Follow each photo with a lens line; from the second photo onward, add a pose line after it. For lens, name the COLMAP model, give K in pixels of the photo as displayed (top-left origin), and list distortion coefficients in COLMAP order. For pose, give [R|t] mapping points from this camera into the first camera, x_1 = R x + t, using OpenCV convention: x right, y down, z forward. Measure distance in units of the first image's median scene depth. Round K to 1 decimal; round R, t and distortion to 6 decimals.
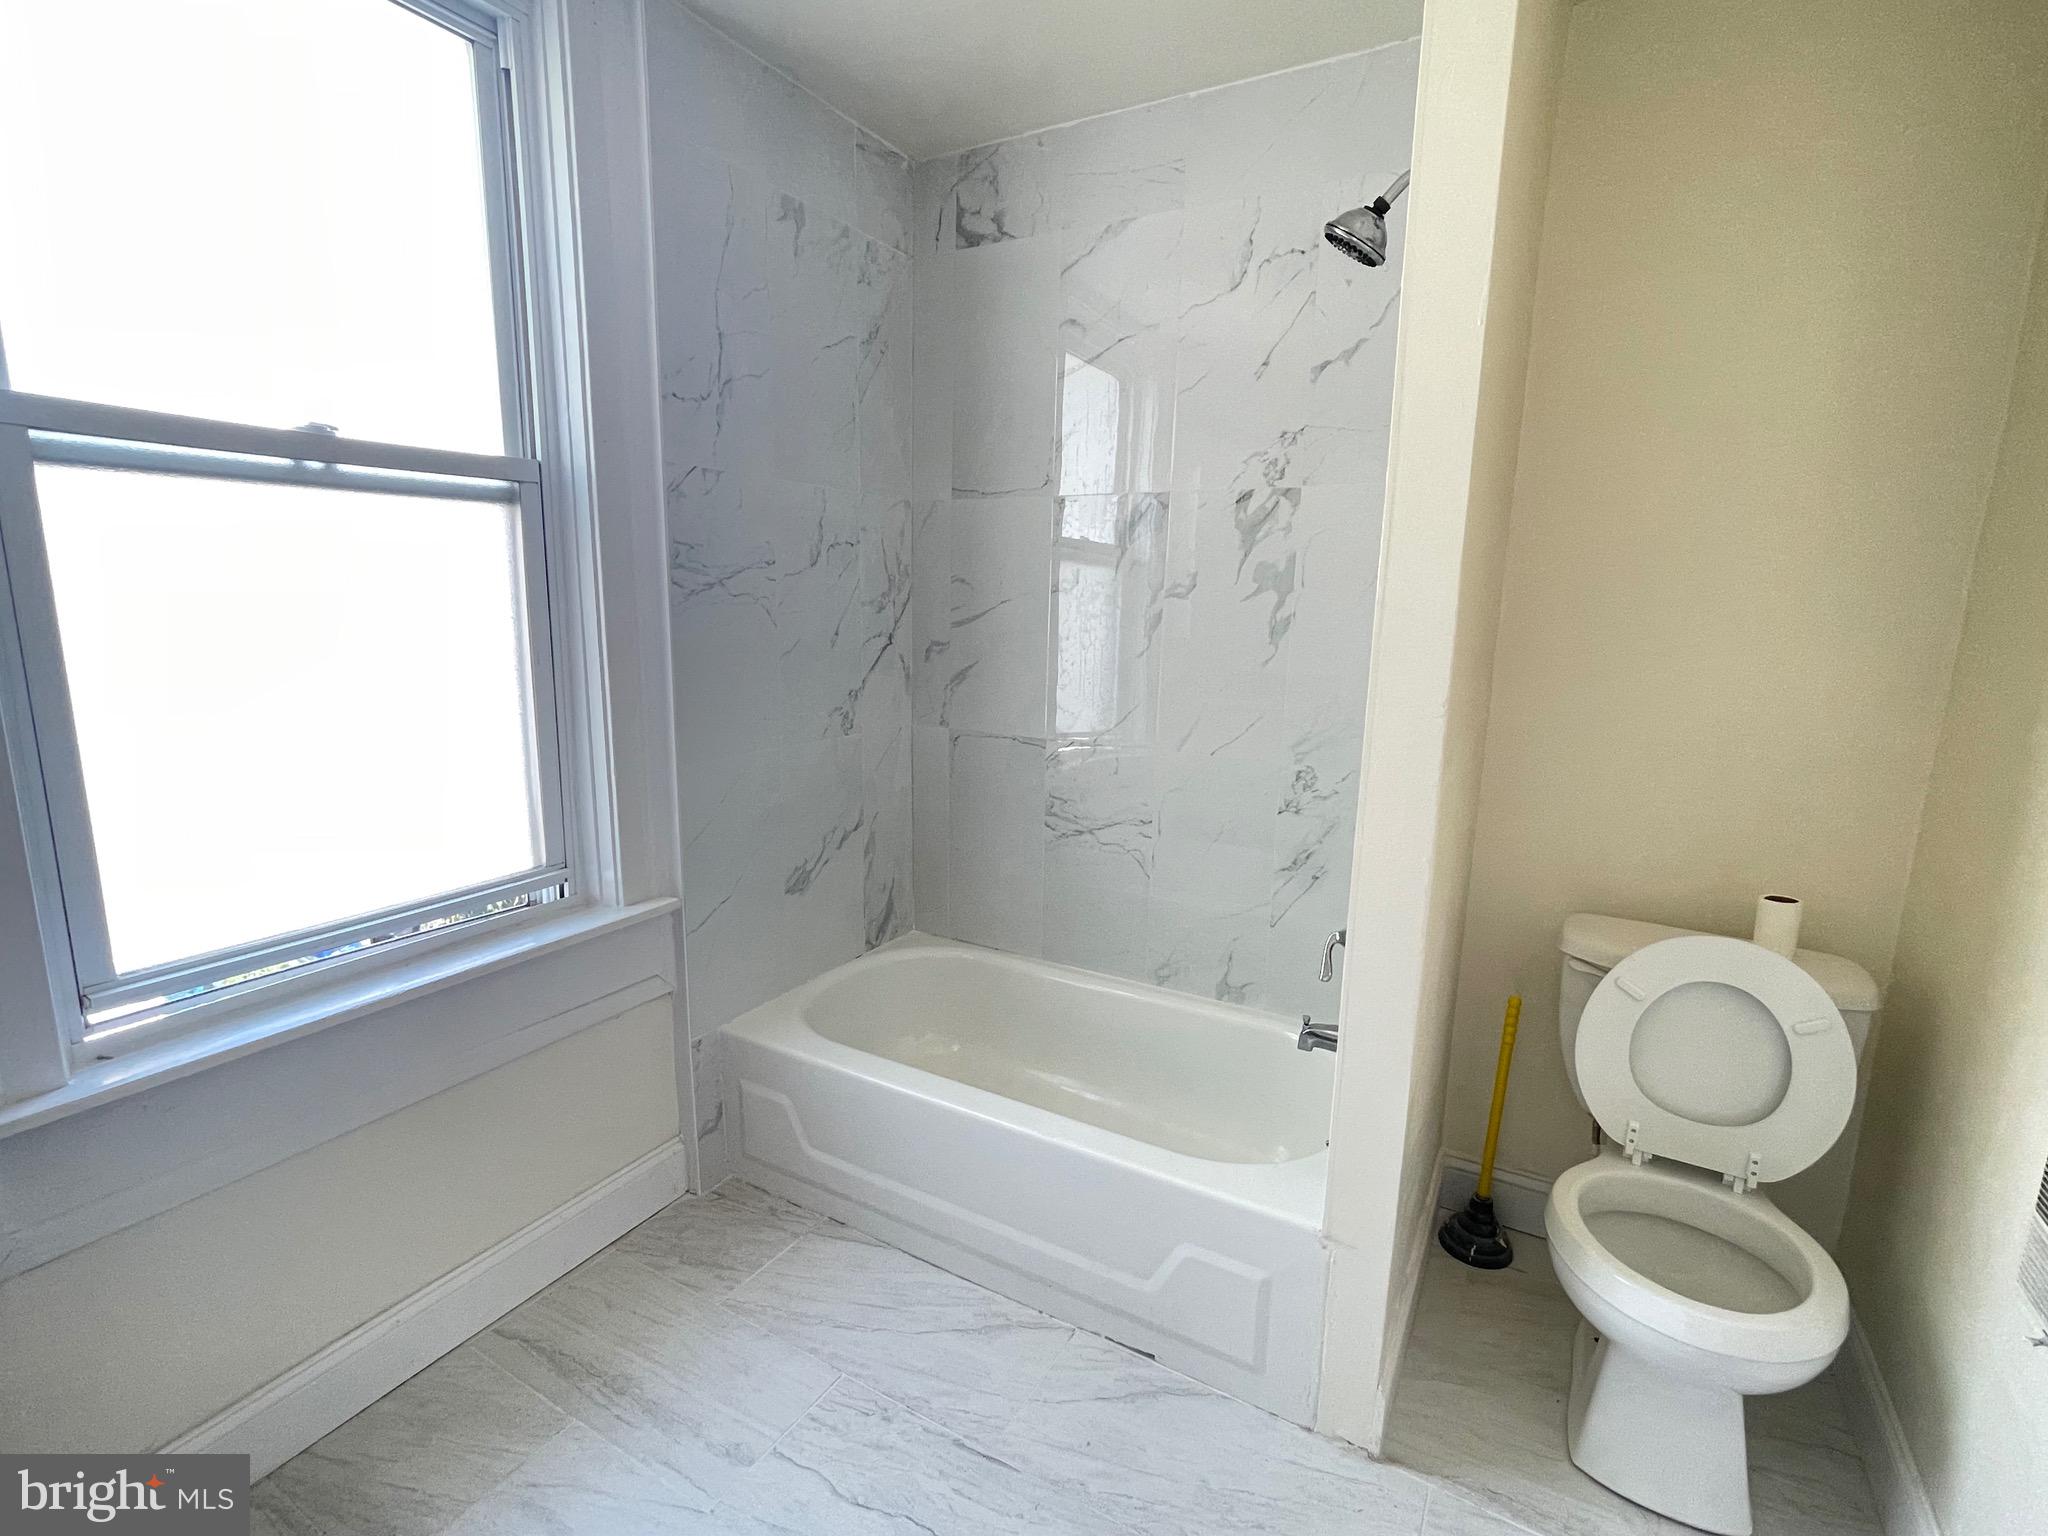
lens RADIAL K [[956.5, 0, 1012.3], [0, 956.5, 771.8], [0, 0, 1]] dist [-0.003533, 0.001459]
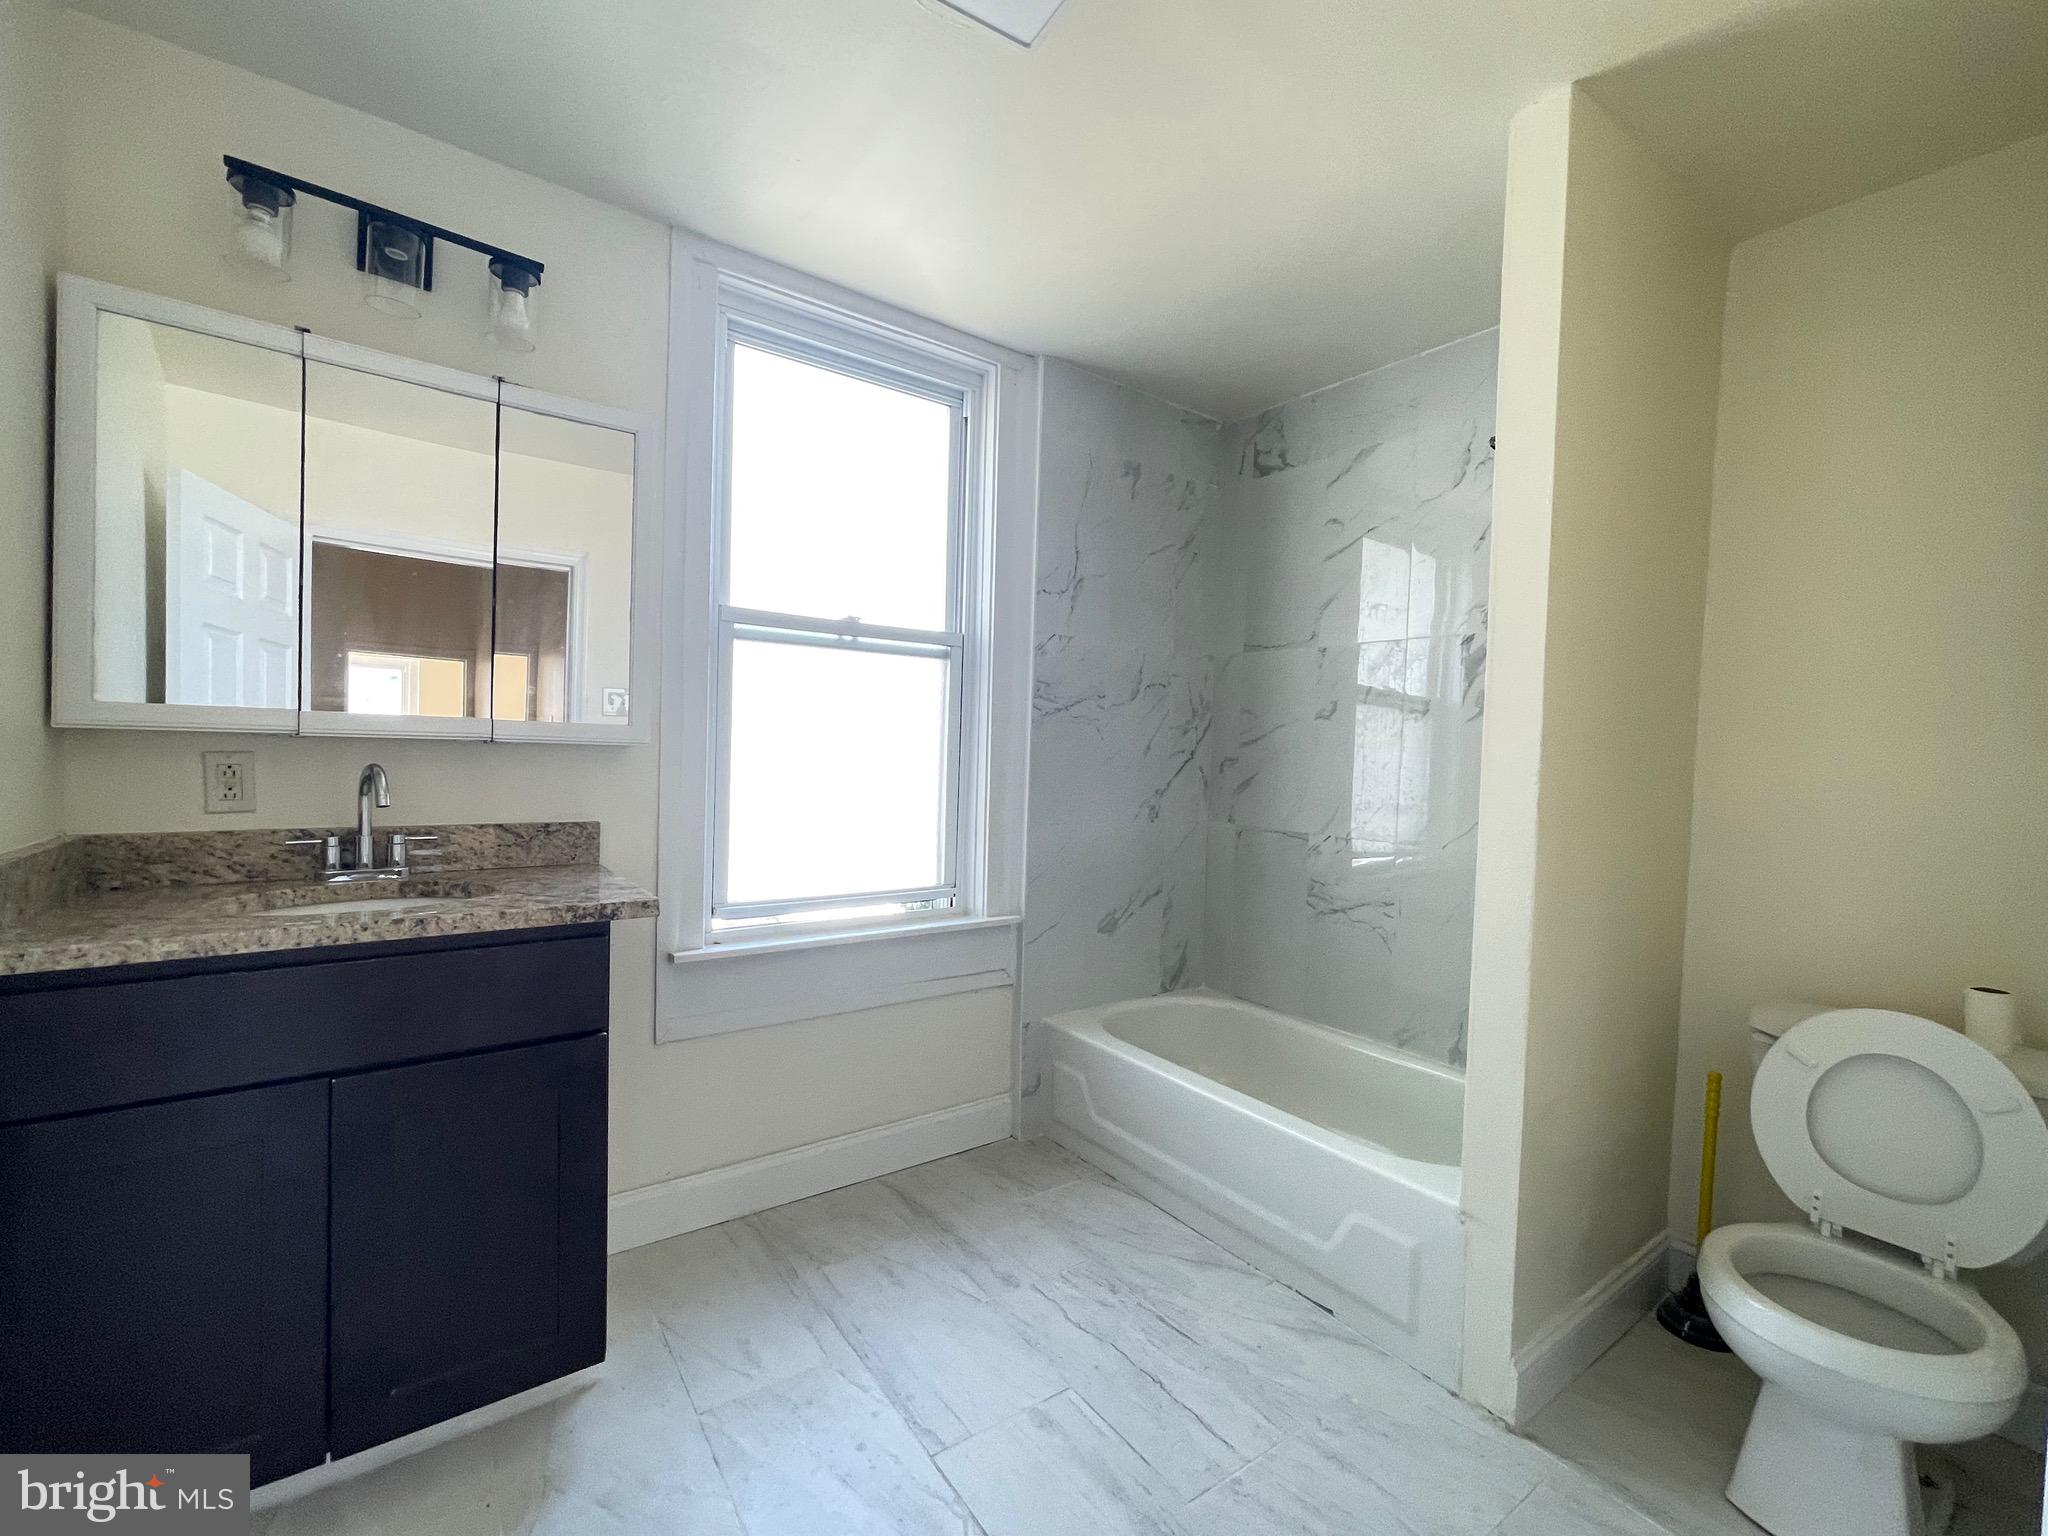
lens RADIAL K [[833.3, 0, 1022.5], [0, 833.3, 768.3], [0, 0, 1]] dist [0.011131, -0.000357]
pose [[0.917176, 0.023716, -0.397777, 0.164528], [-0.087941, 0.985662, -0.144006, 0.095171], [0.388658, 0.167060, 0.906110, -0.209227]]
